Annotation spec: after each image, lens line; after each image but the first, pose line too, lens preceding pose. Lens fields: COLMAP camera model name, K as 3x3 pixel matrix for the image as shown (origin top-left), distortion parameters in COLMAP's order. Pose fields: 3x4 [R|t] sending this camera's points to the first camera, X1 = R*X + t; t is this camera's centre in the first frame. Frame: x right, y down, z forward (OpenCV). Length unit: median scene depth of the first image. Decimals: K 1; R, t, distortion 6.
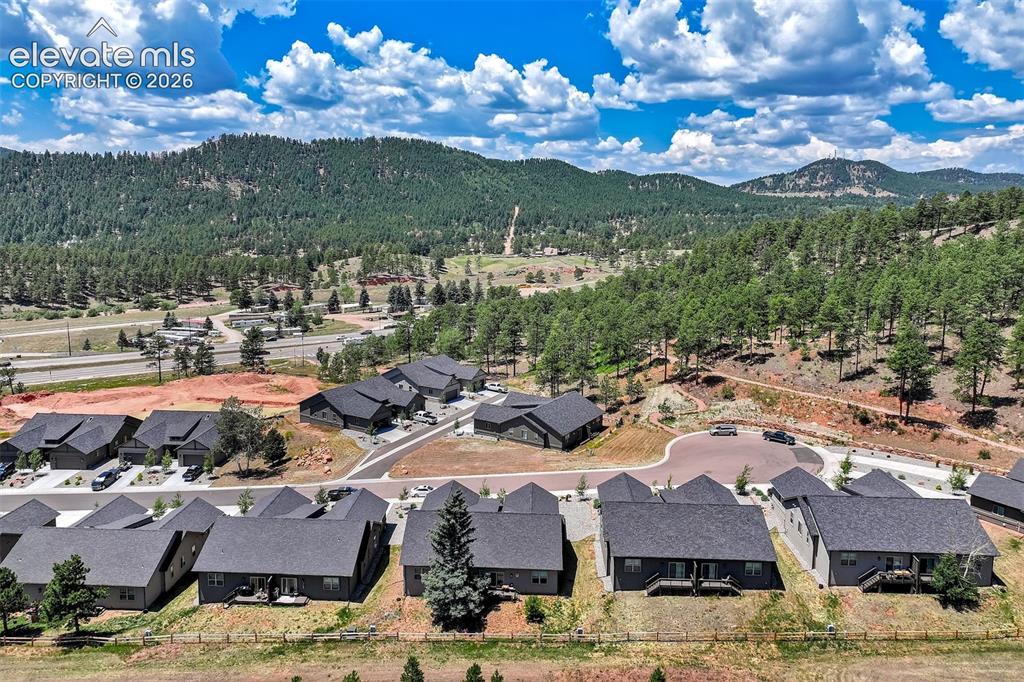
lens RADIAL K [[697.1, 0, 551.4], [0, 697.1, 338.9], [0, 0, 1]] dist [0.003220, 0.005161]
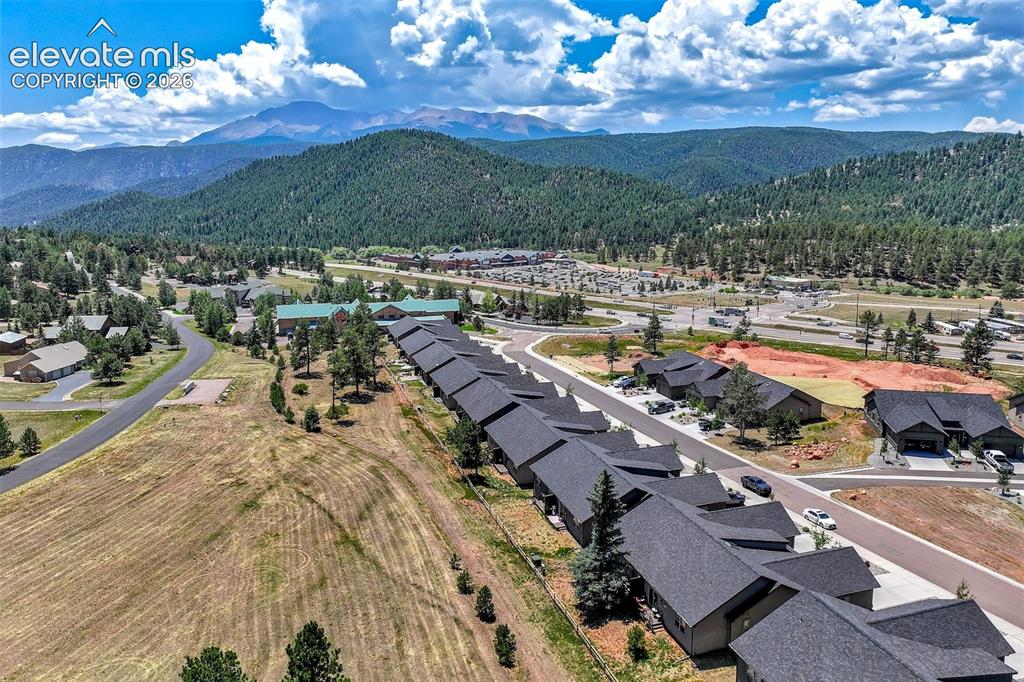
lens RADIAL K [[697.1, 0, 551.4], [0, 697.1, 338.9], [0, 0, 1]] dist [0.003220, 0.005161]
pose [[0.361663, 0.178587, -0.915045, 0.592355], [-0.160562, 0.978748, 0.127559, -0.068974], [0.918379, 0.100788, 0.382651, 0.475100]]
